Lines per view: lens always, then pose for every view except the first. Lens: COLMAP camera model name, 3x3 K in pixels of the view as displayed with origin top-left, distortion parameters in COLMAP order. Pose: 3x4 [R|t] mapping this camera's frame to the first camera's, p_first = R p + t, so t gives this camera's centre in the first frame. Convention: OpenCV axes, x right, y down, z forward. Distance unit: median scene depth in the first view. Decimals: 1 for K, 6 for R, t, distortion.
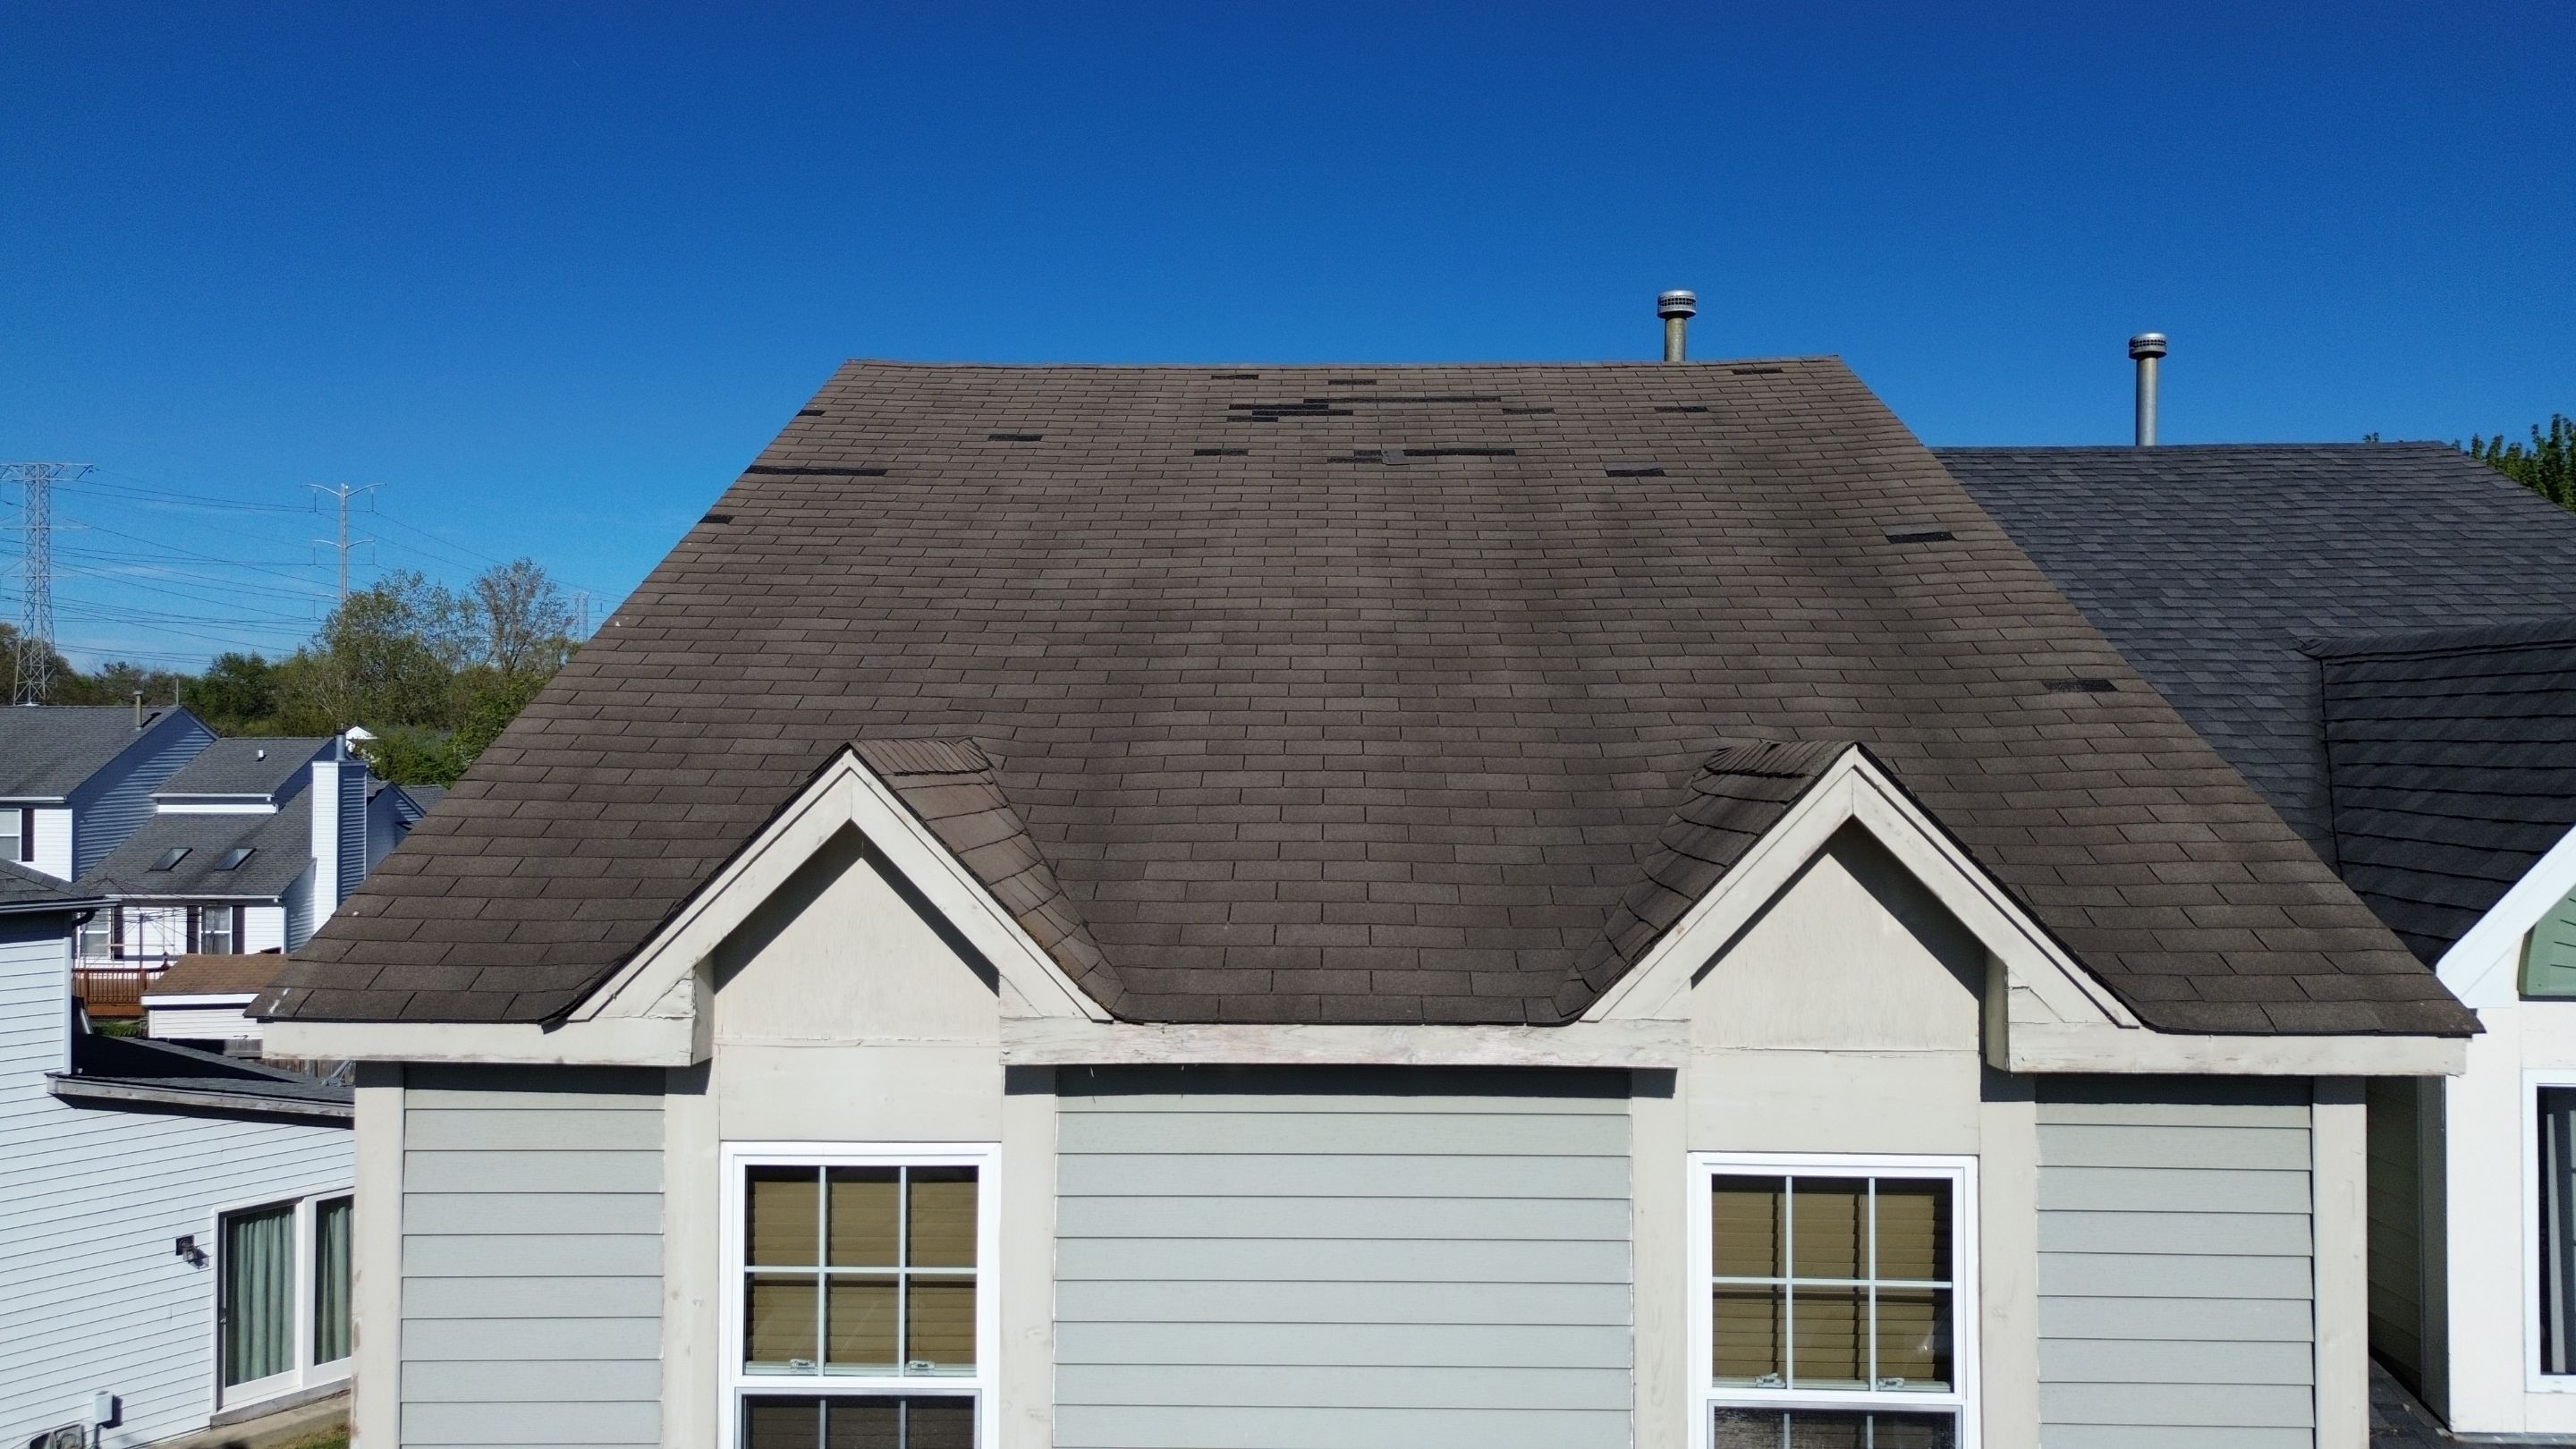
lens RADIAL K [[1768.0, 0, 1288.0], [0, 1768.0, 724.5], [0, 0, 1]] dist [0.086446, -0.073409]
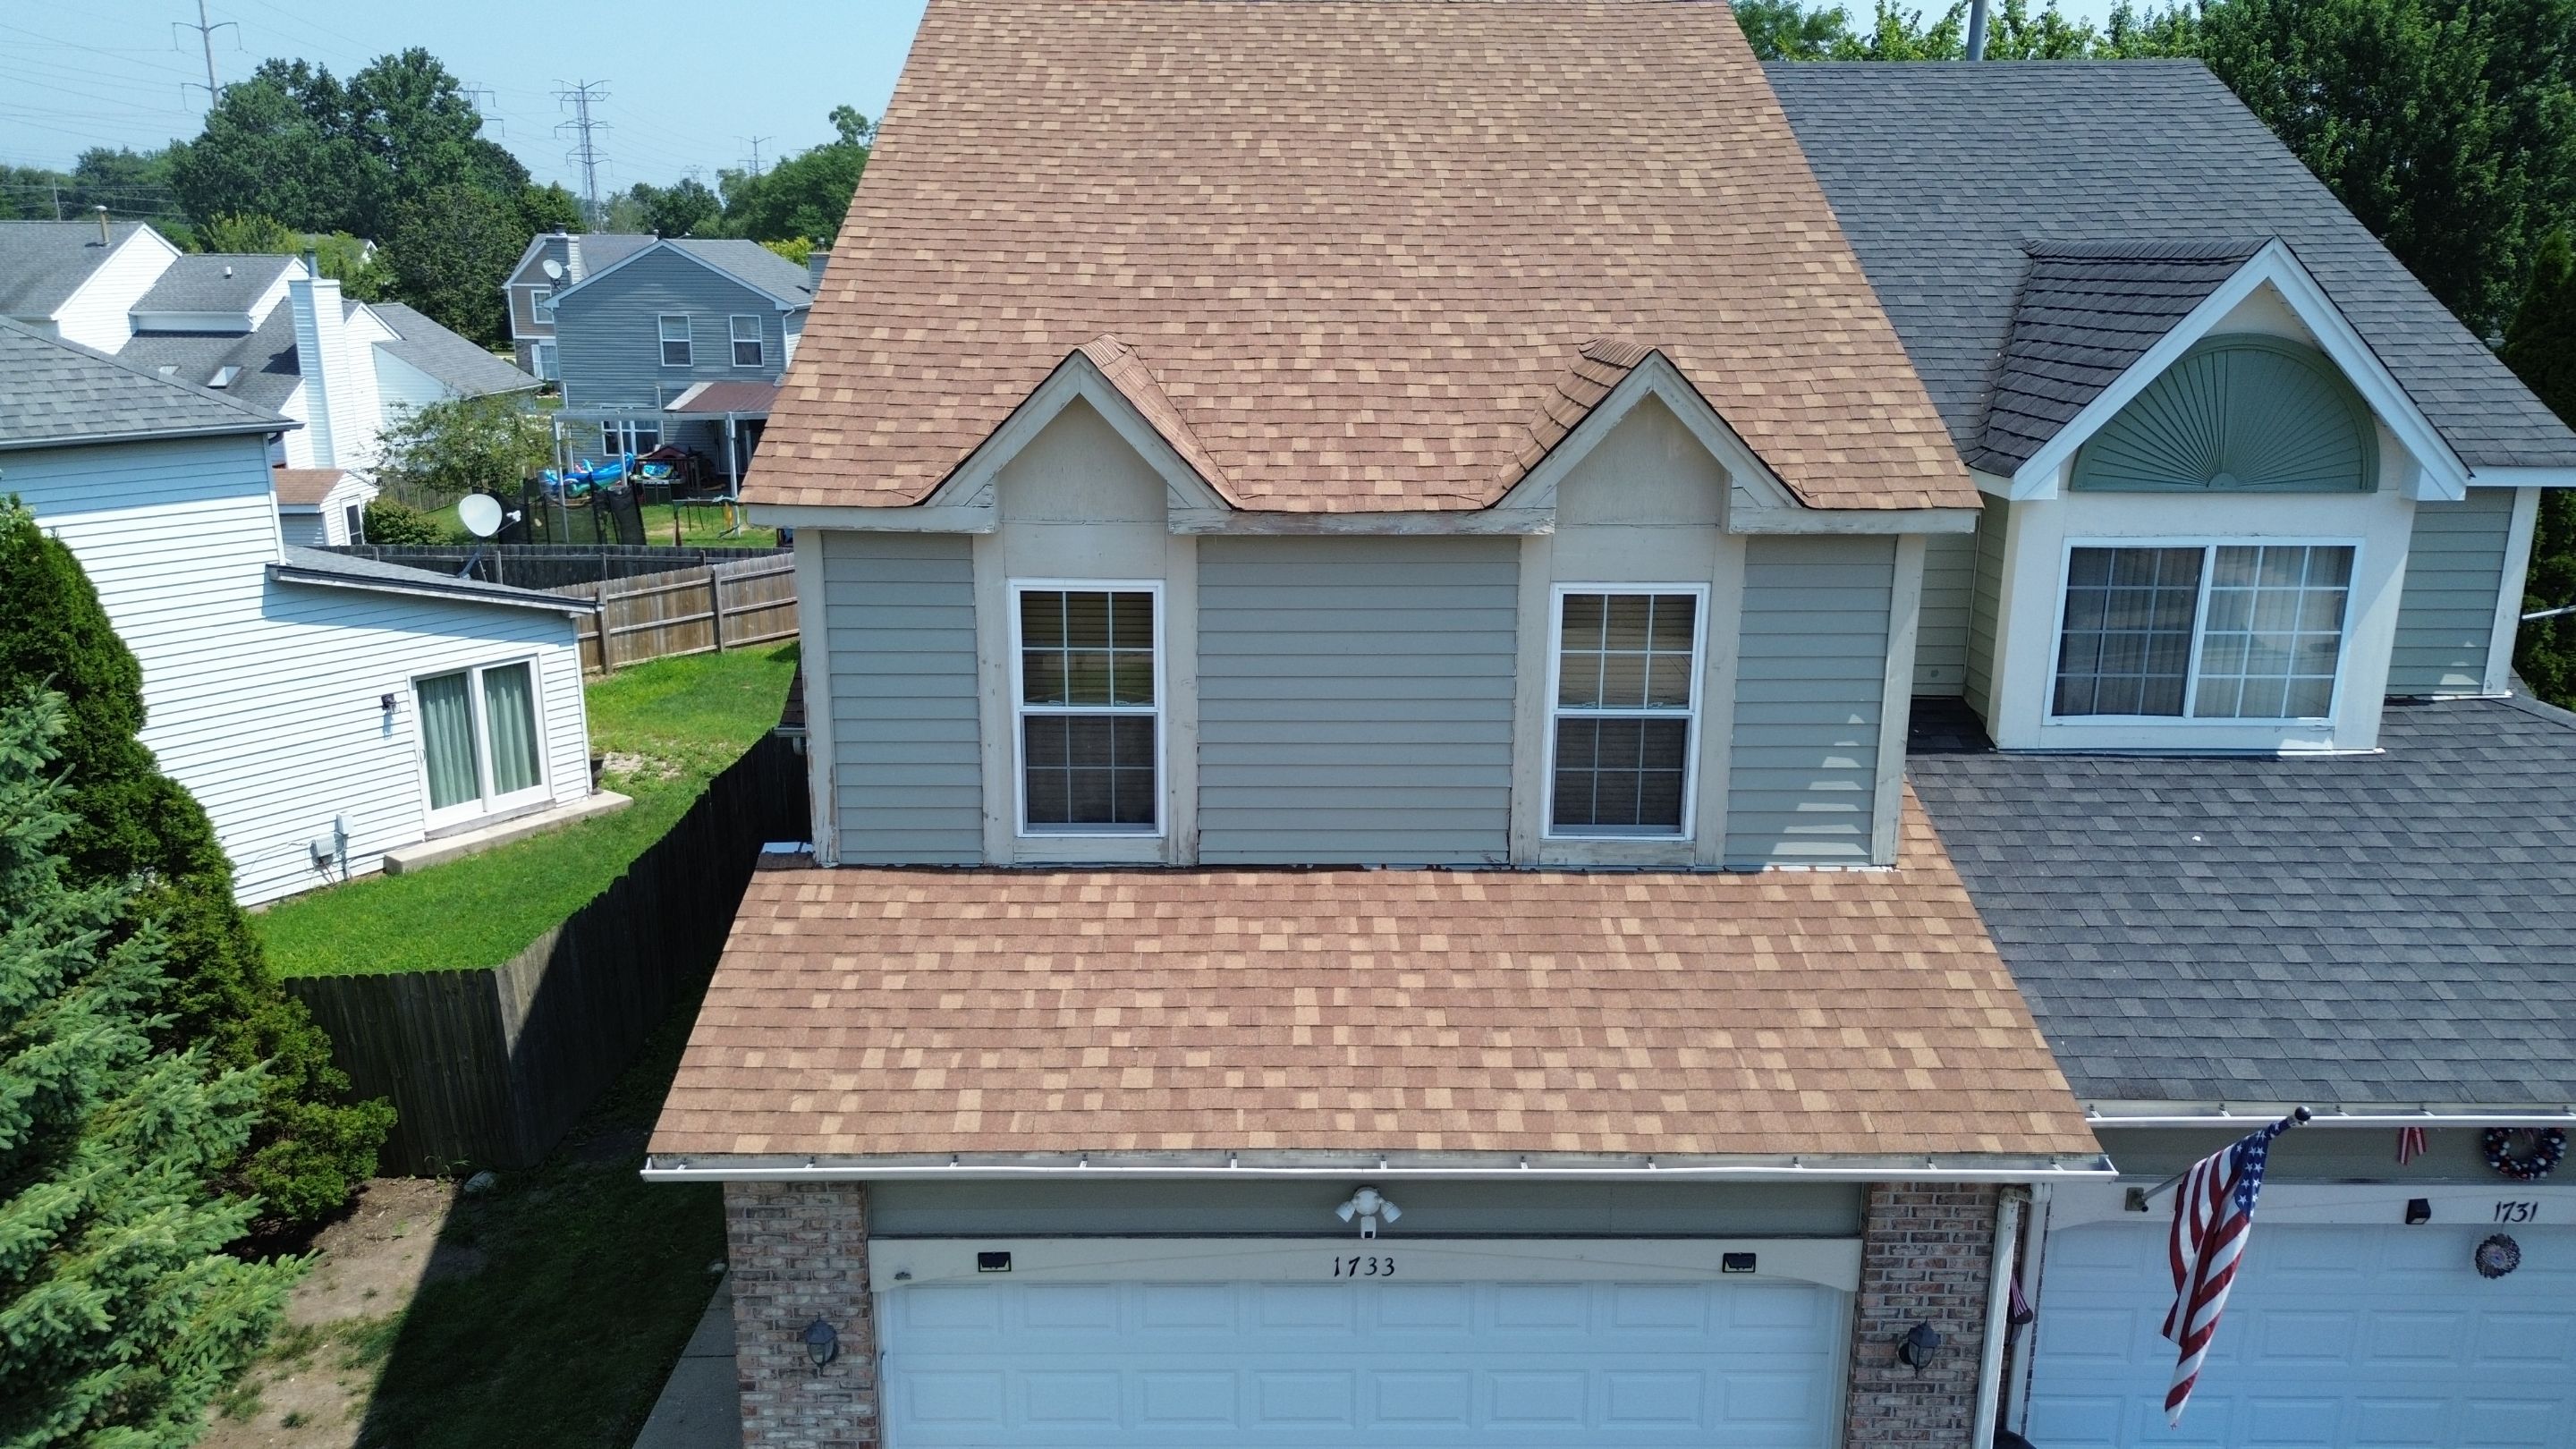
lens RADIAL K [[1768.0, 0, 1288.0], [0, 1768.0, 724.5], [0, 0, 1]] dist [0.086446, -0.073409]
pose [[0.999340, -0.005382, 0.035931, -0.102722], [-0.004295, 0.964533, 0.263927, -0.088945], [-0.036077, -0.263907, 0.963873, -0.723222]]
